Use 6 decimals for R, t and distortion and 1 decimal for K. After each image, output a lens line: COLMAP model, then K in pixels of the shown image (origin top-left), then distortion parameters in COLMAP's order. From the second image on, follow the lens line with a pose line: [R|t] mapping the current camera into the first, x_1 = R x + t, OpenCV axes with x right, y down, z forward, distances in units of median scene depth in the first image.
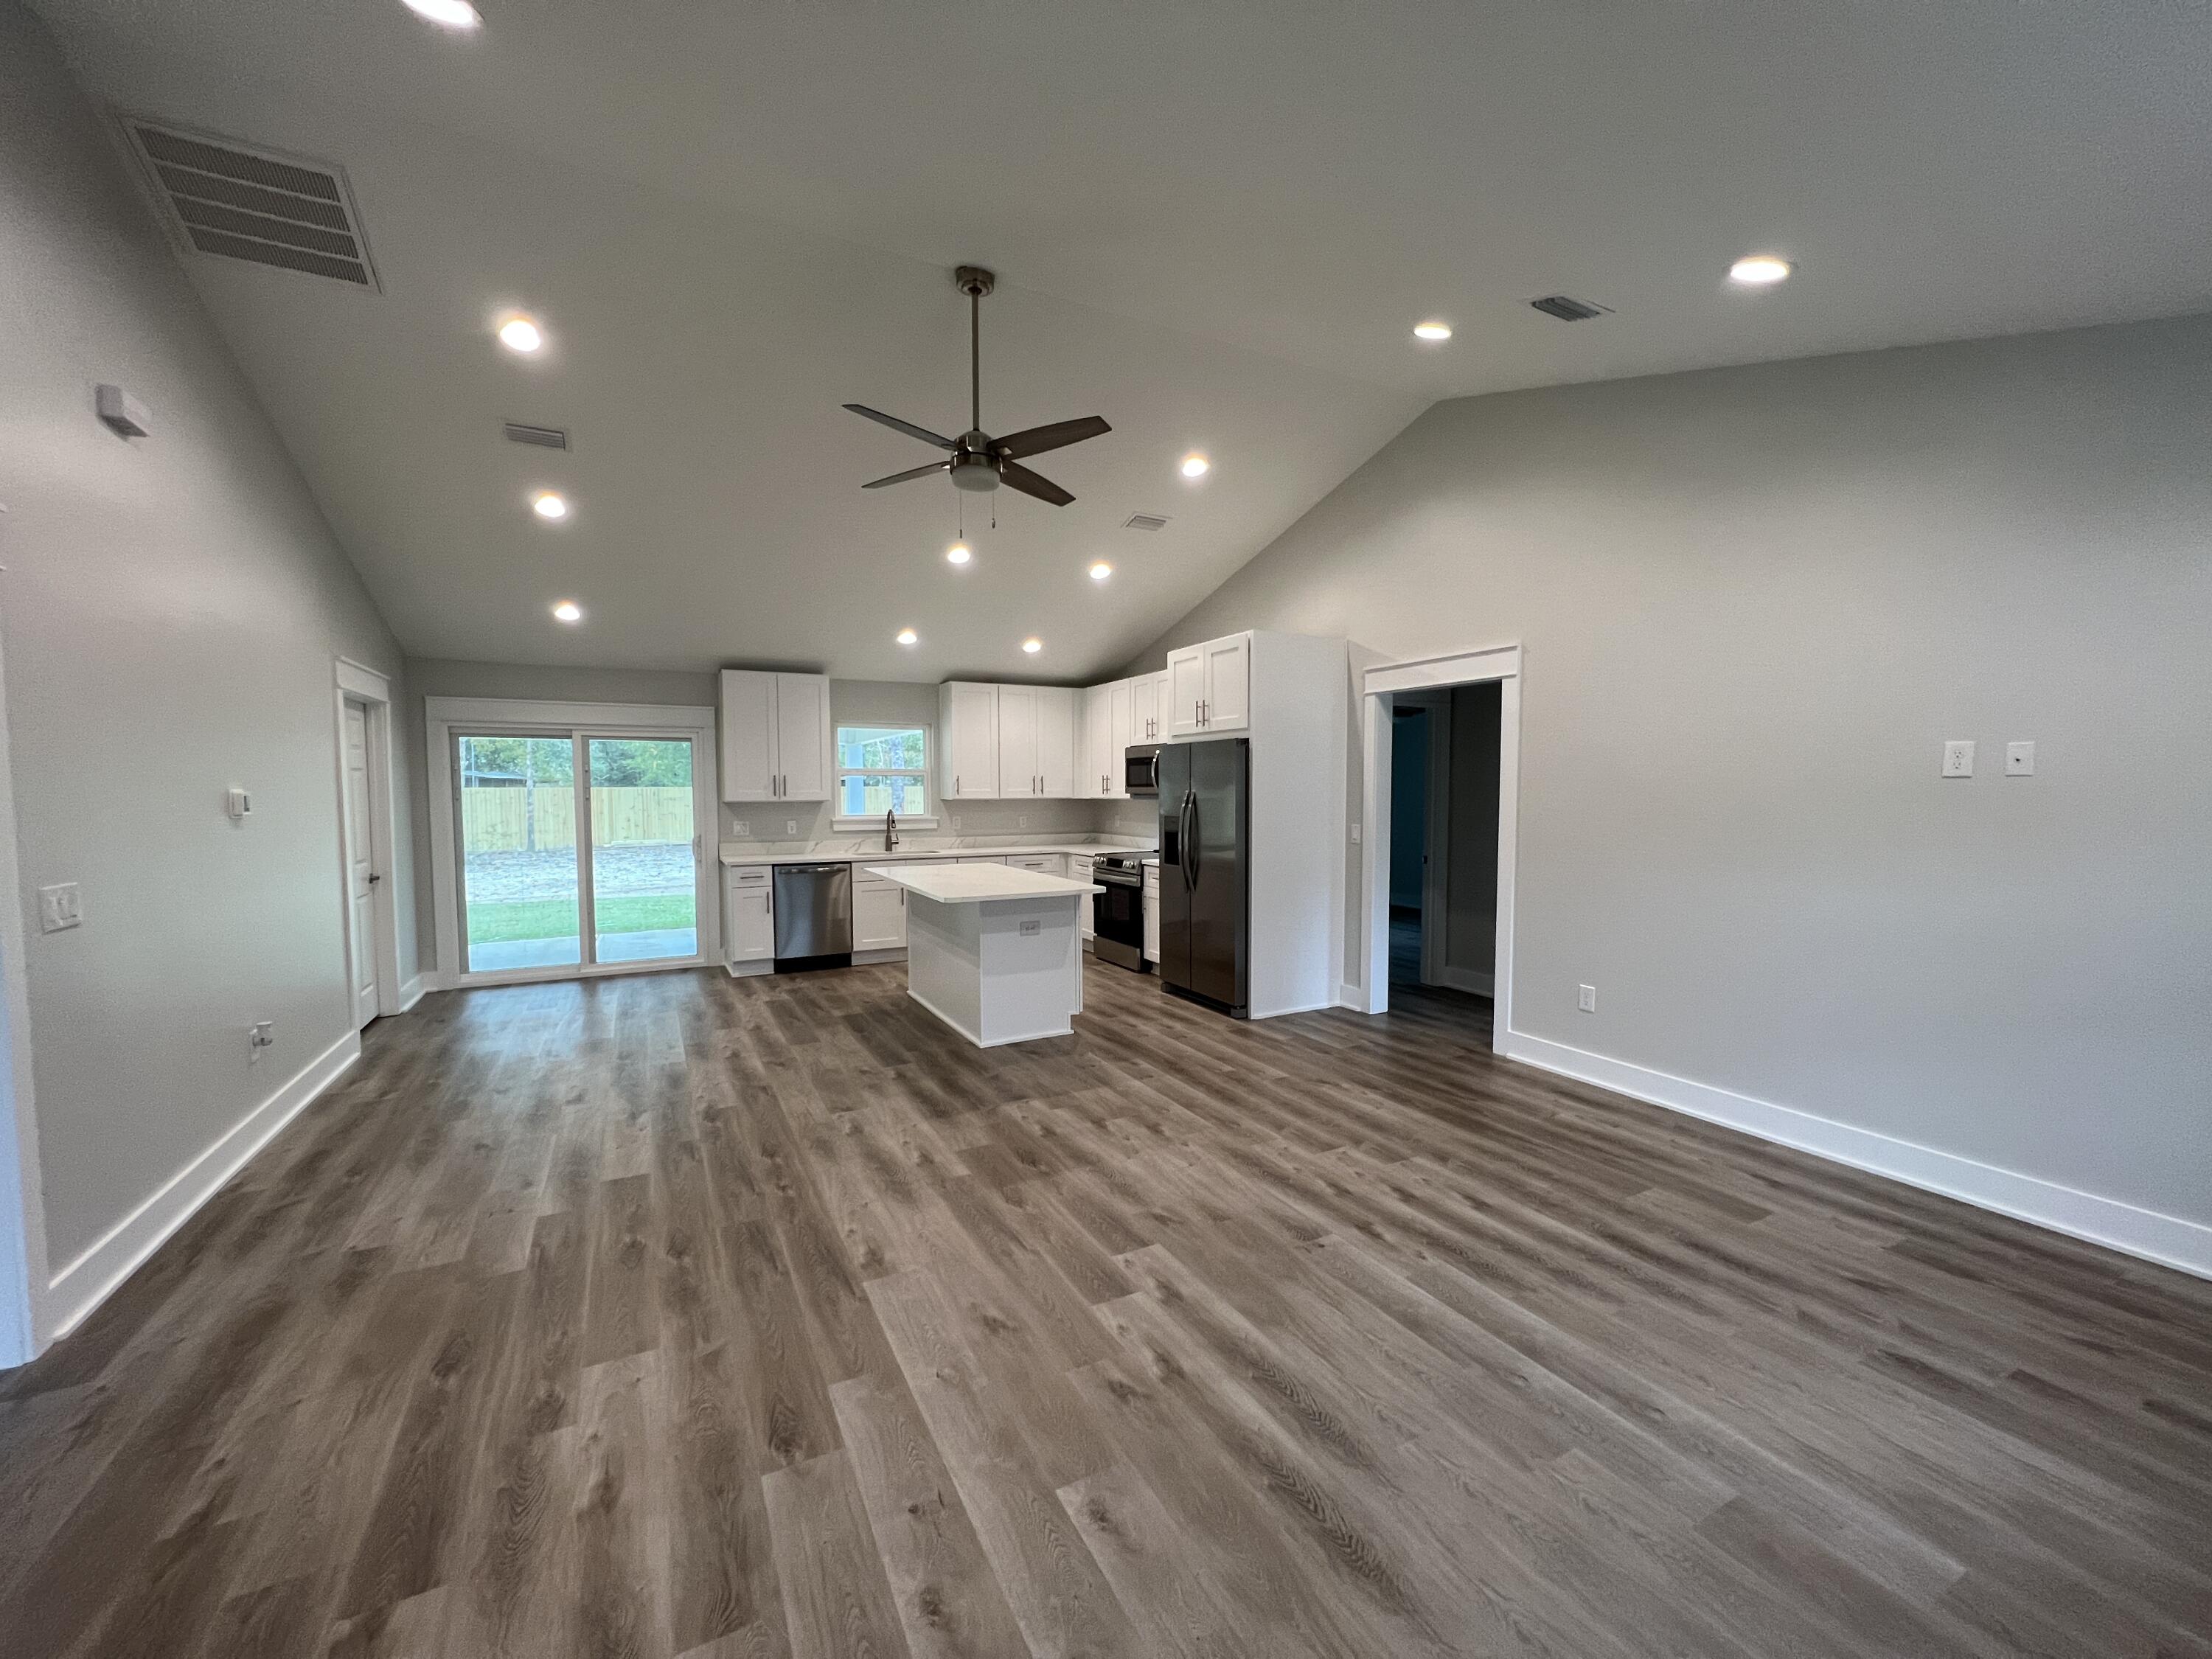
lens RADIAL K [[888.4, 0, 1105.6], [0, 888.4, 833.5], [0, 0, 1]] dist [0.001059, 0.000106]
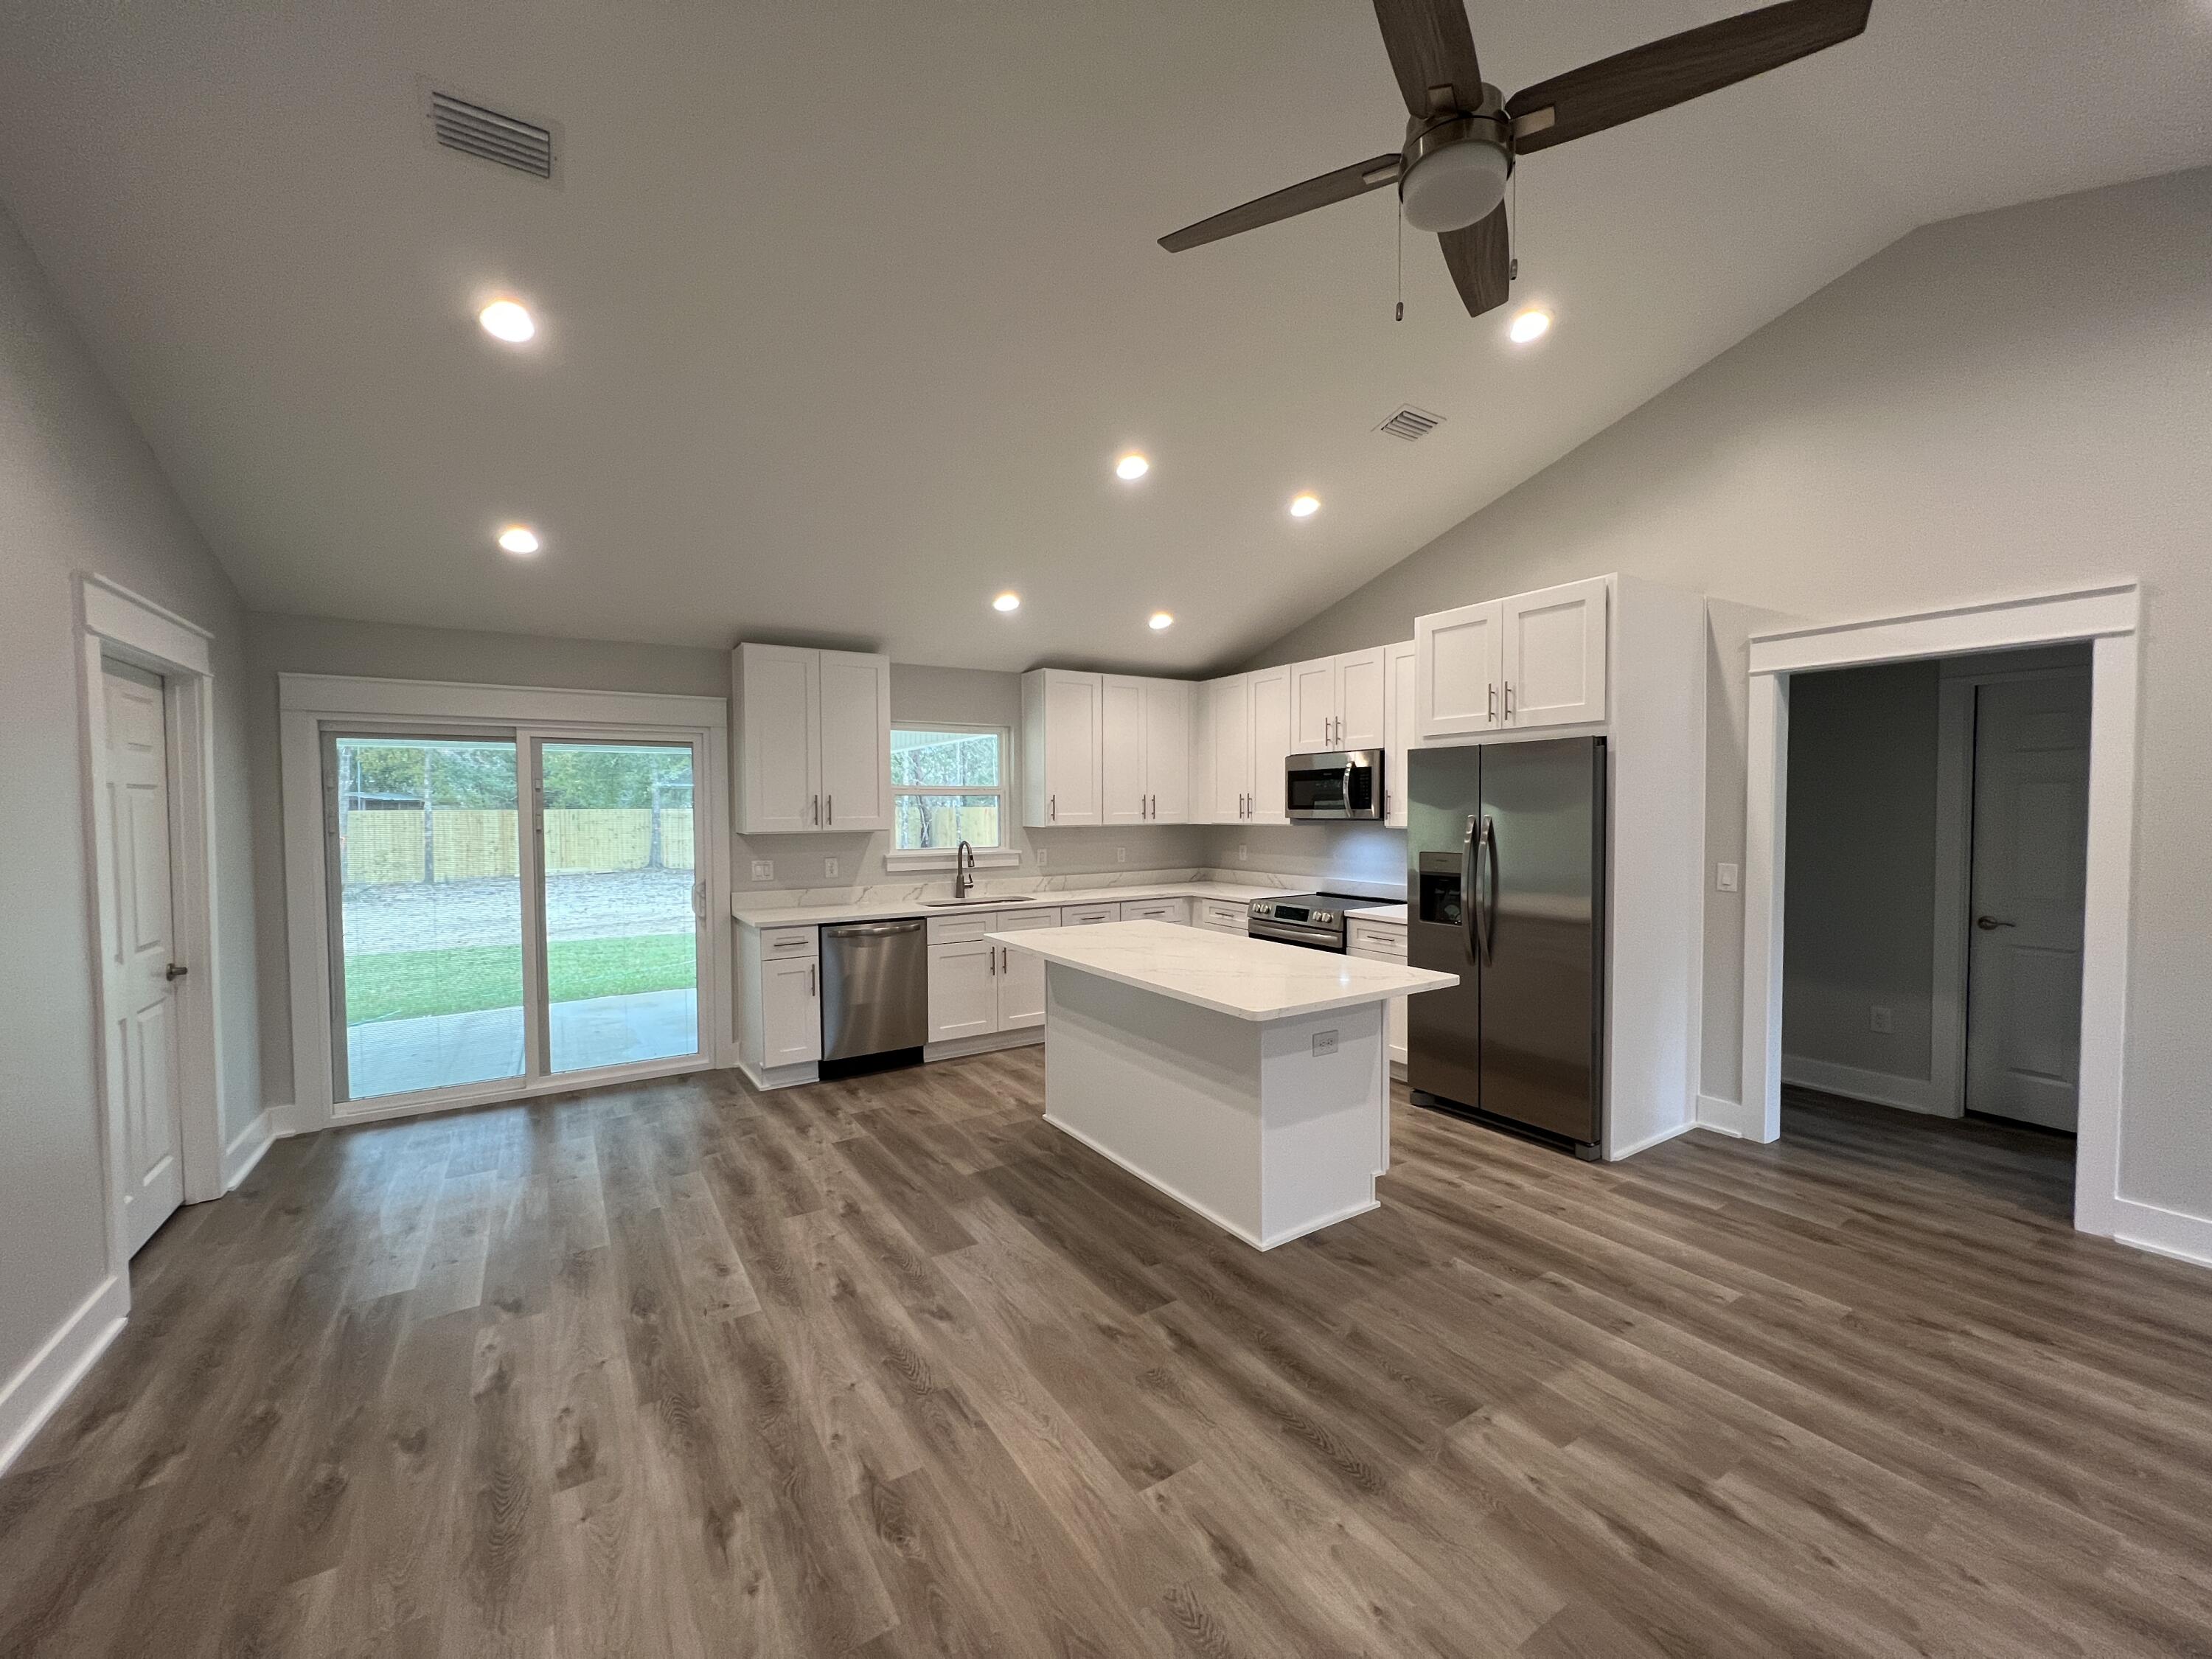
lens RADIAL K [[888.4, 0, 1108.8], [0, 888.4, 833.3], [0, 0, 1]] dist [0.001059, 0.000106]
pose [[0.996570, -0.006725, 0.082477, -0.253545], [0.008537, 0.999729, -0.021646, -0.023031], [-0.082309, 0.022276, 0.996358, 0.357309]]
